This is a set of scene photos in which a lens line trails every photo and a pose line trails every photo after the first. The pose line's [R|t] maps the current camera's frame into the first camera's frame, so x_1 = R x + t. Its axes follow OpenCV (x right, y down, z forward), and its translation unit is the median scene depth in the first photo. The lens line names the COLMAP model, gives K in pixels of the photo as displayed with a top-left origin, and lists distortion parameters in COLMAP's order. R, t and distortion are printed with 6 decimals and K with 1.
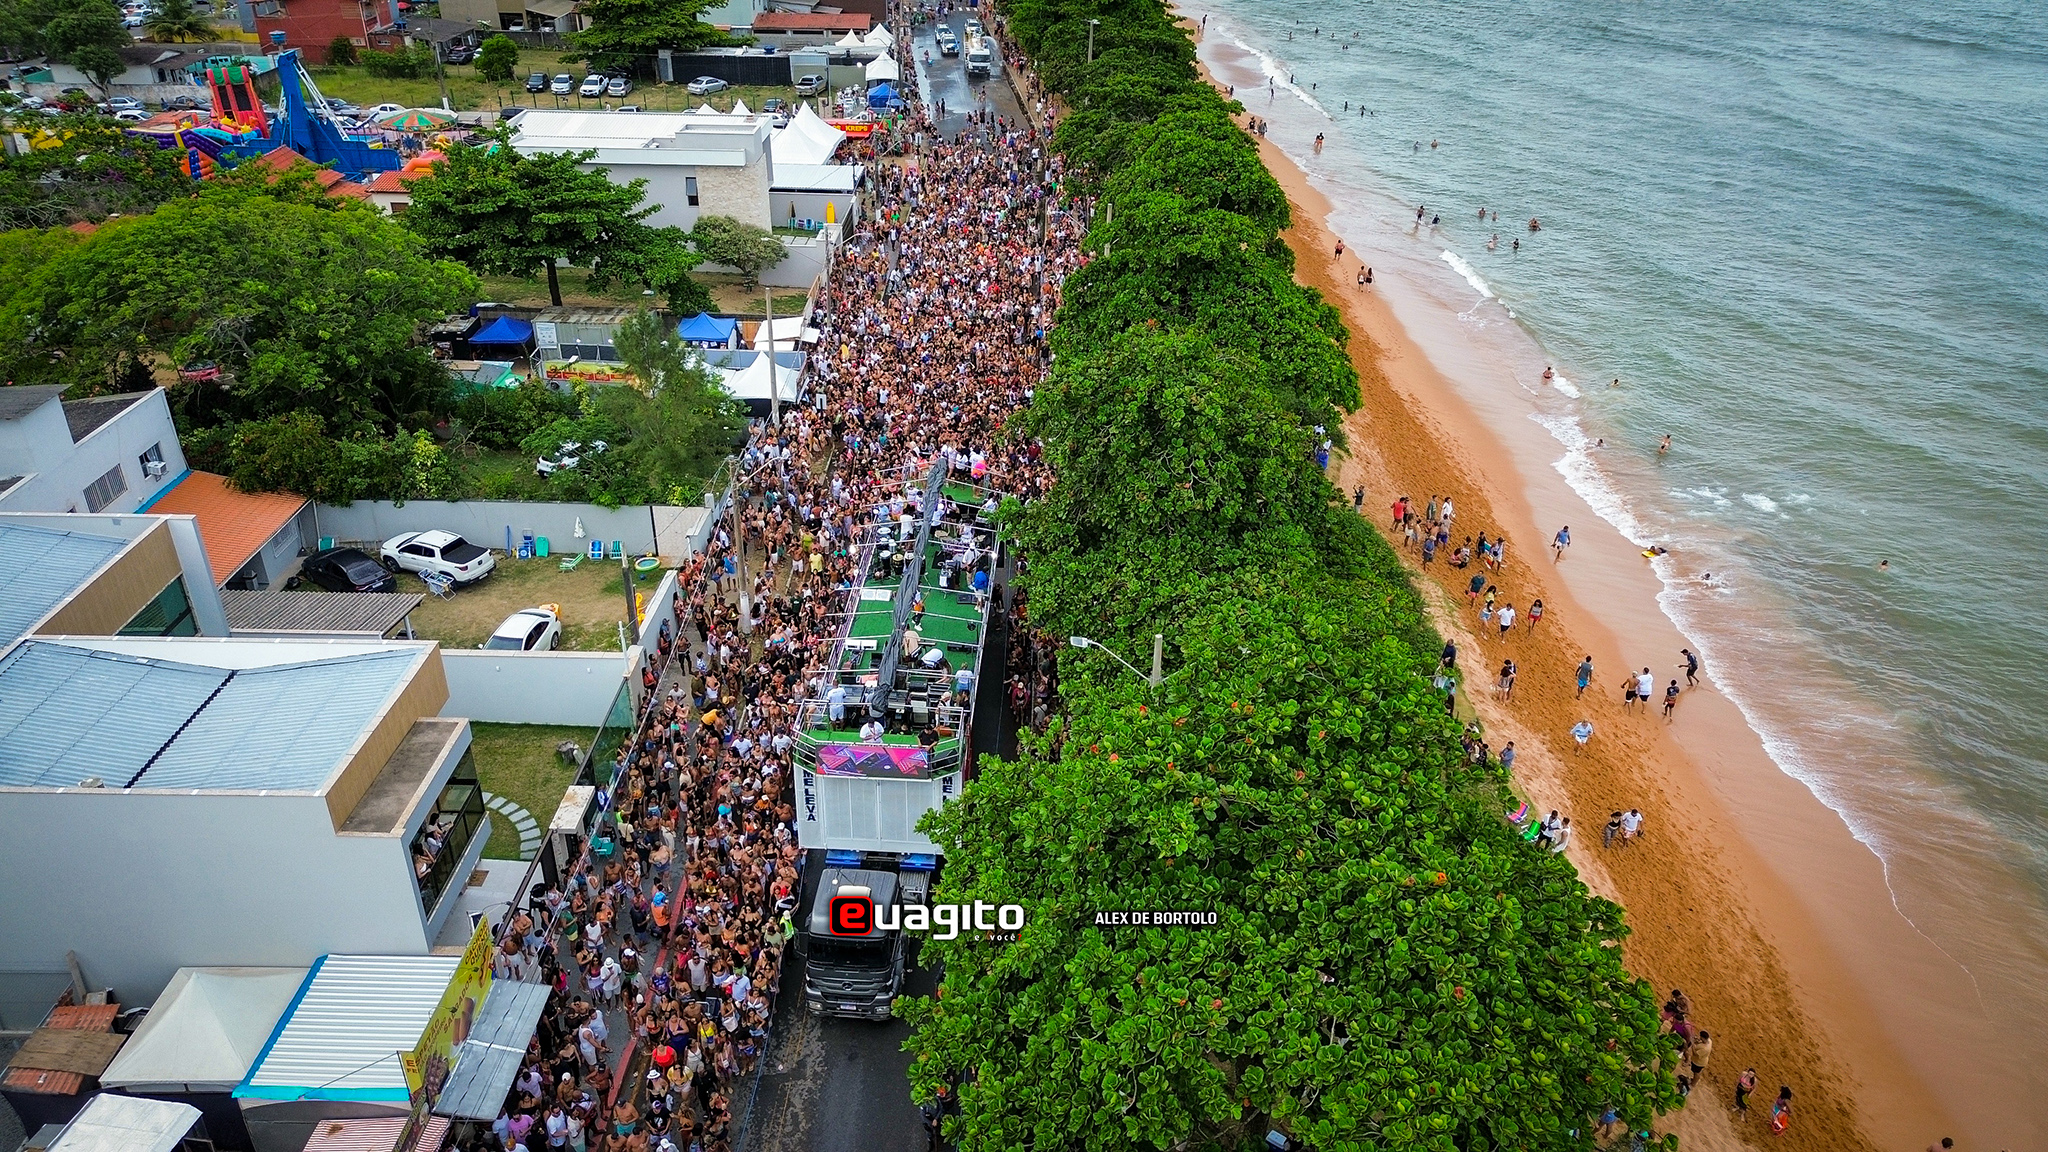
lens RADIAL K [[1485.8, 0, 1026.8], [0, 1485.8, 587.5], [0, 0, 1]] dist [0.070376, -0.077469]
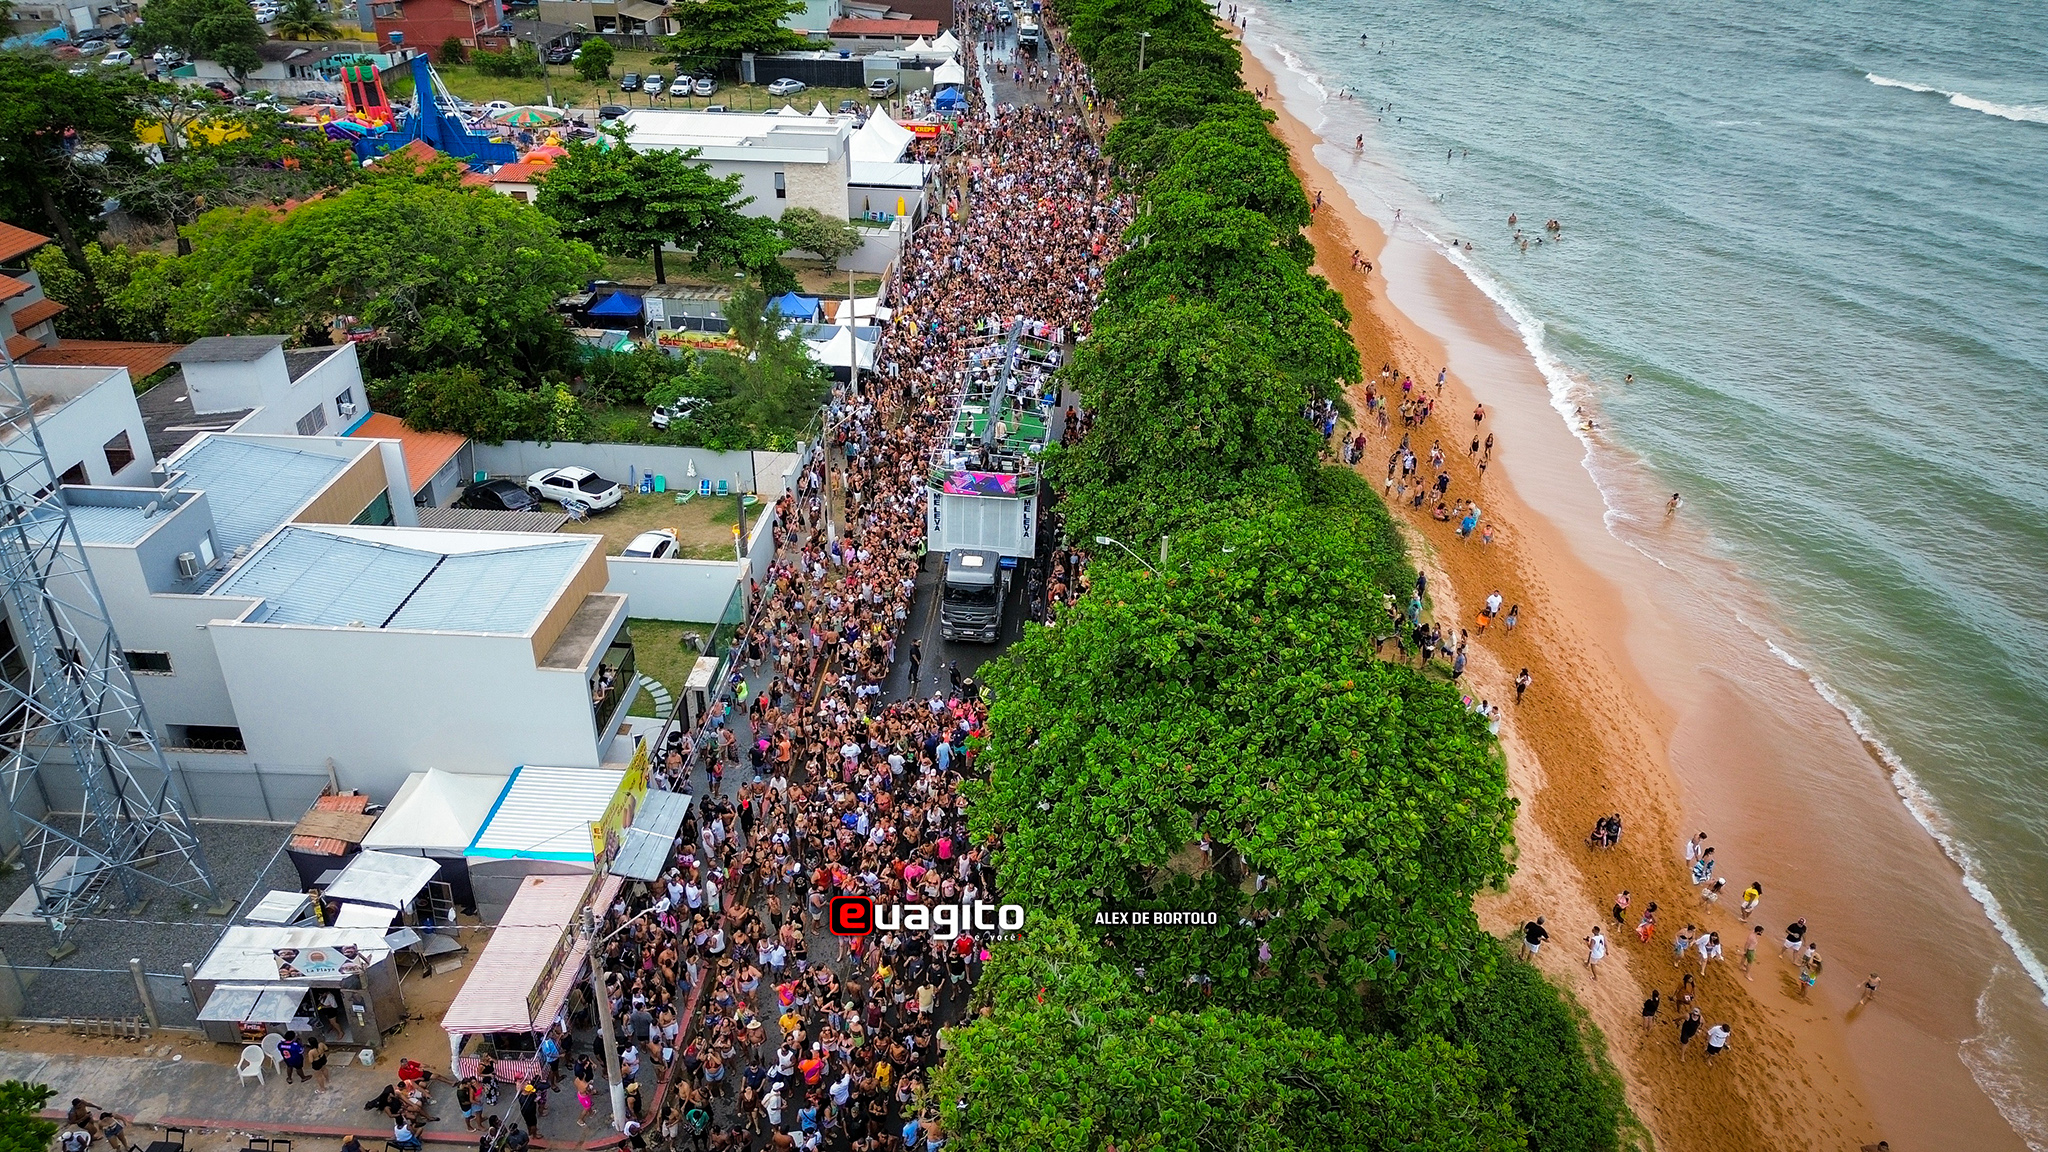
lens RADIAL K [[1485.8, 0, 1027.3], [0, 1485.8, 582.5], [0, 0, 1]] dist [0.070376, -0.077469]
pose [[0.999187, 0.023935, -0.032427, 0.007241], [-0.023978, 0.999712, -0.000944, 0.045437], [0.032395, 0.001721, 0.999474, -0.173599]]
